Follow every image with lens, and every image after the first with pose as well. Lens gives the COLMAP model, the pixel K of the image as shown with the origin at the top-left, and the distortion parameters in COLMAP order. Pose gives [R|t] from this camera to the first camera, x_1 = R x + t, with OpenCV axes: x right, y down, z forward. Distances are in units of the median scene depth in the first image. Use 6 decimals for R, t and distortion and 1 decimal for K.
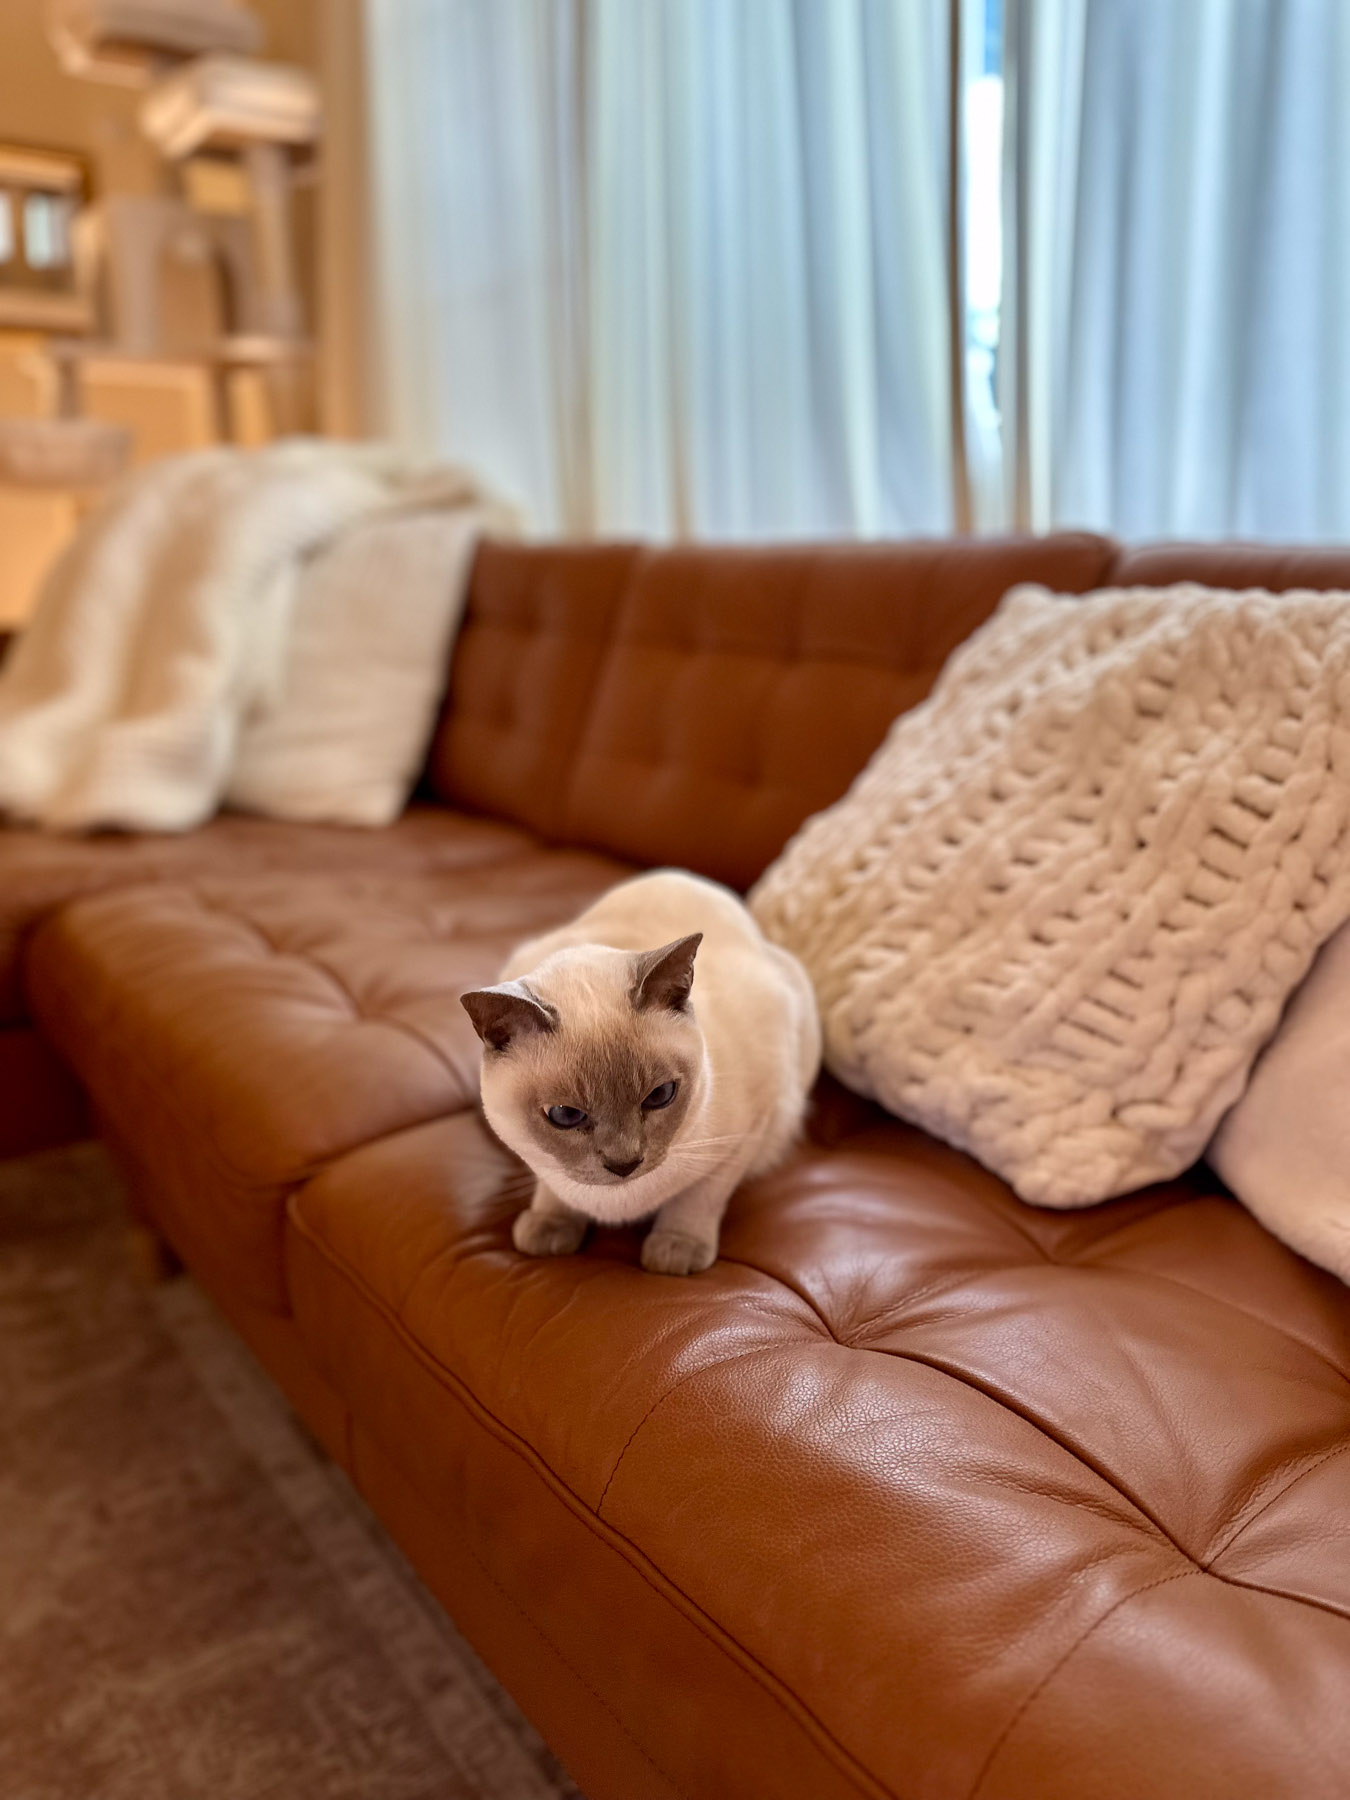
lens RADIAL K [[1272.4, 0, 682.4], [0, 1272.4, 903.8], [0, 0, 1]] dist [0.040212, -0.052796]
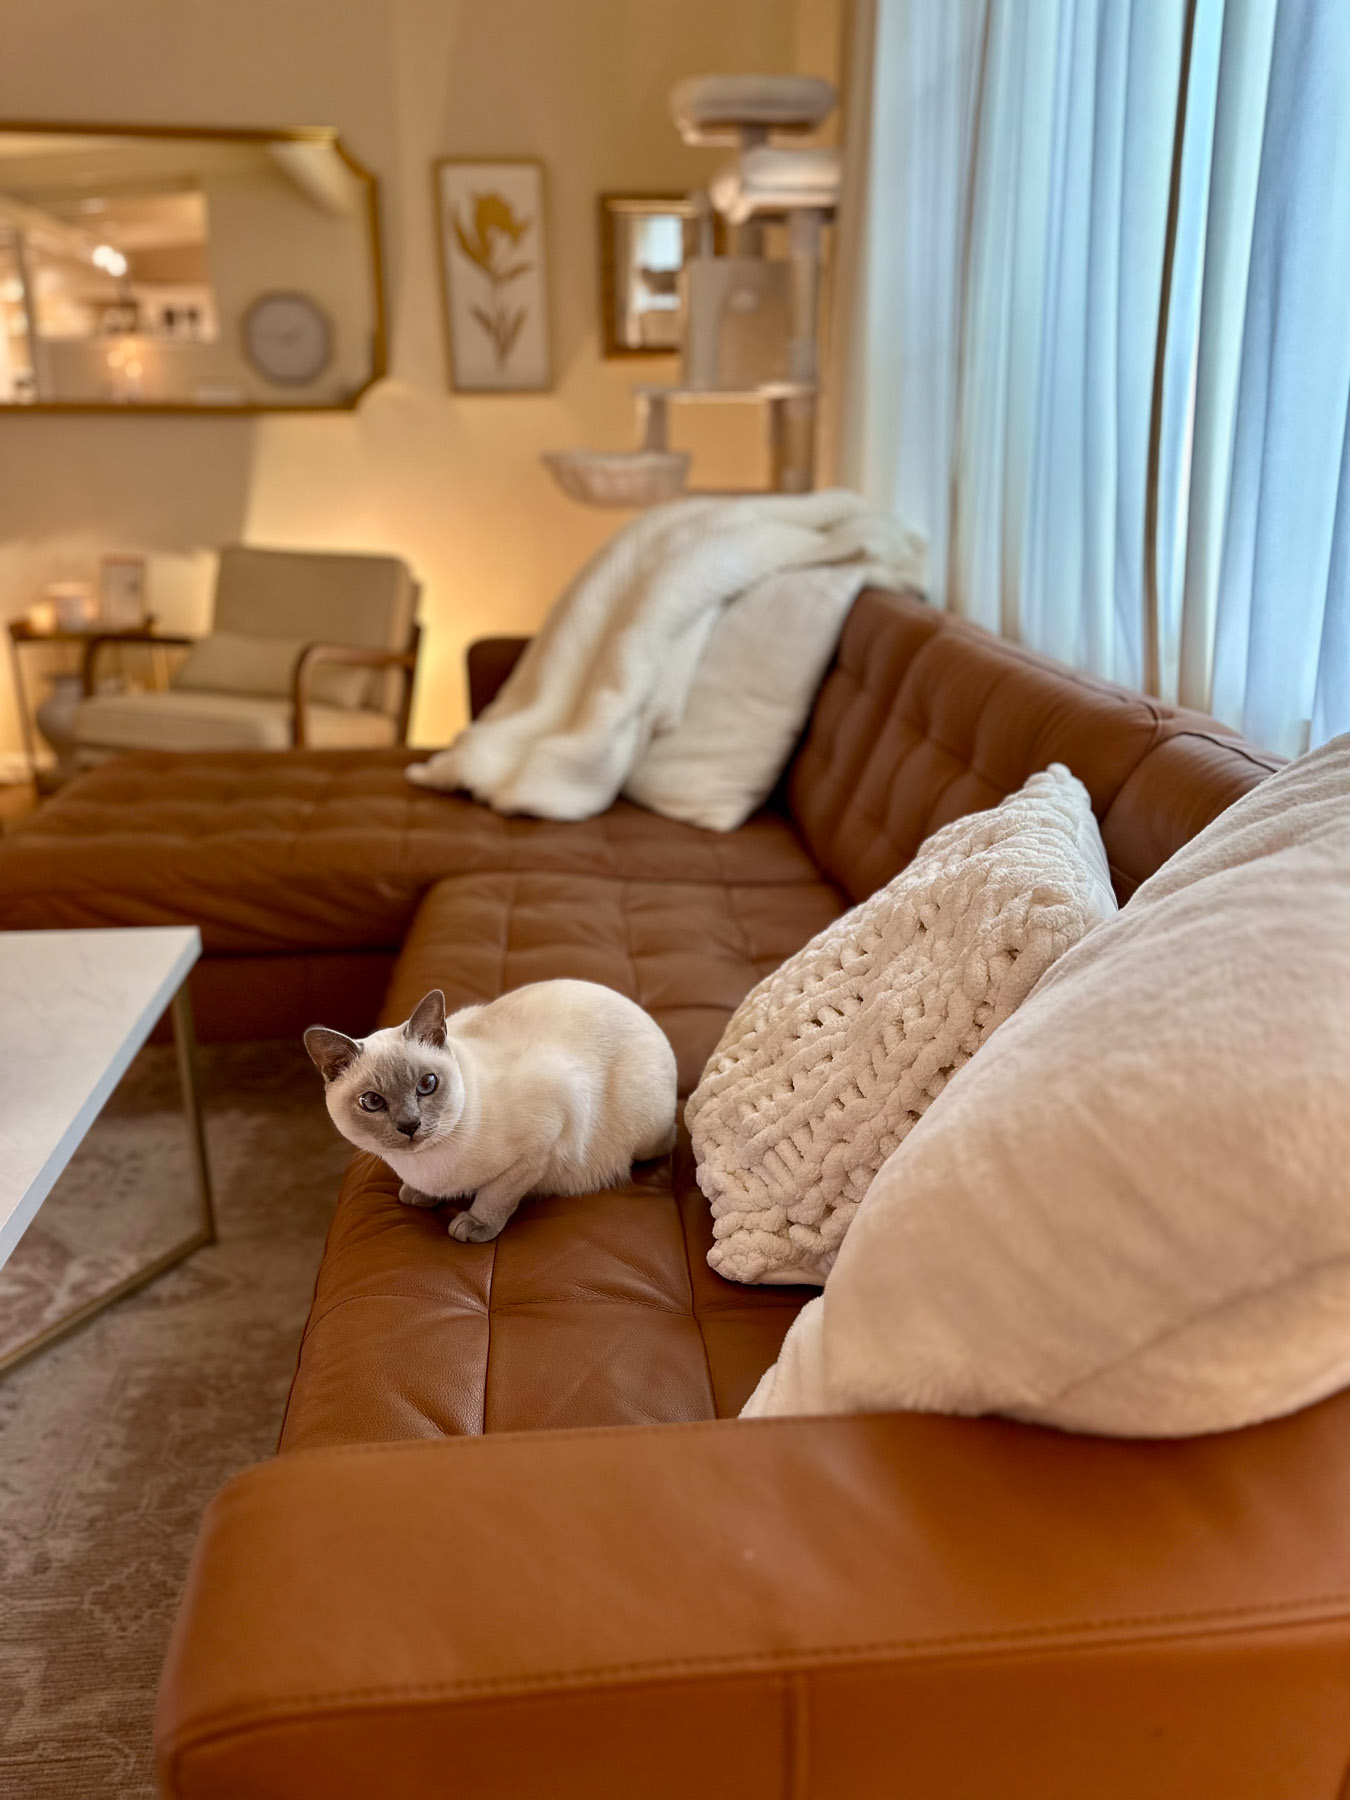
lens RADIAL K [[1224.0, 0, 675.0], [0, 1224.0, 900.0], [0, 0, 1]] dist [0.192948, -0.367807]
pose [[0.853334, 0.171936, -0.492198, 0.328006], [-0.133615, 0.984649, 0.112309, -0.123323], [0.503952, -0.030072, 0.863208, -0.075503]]
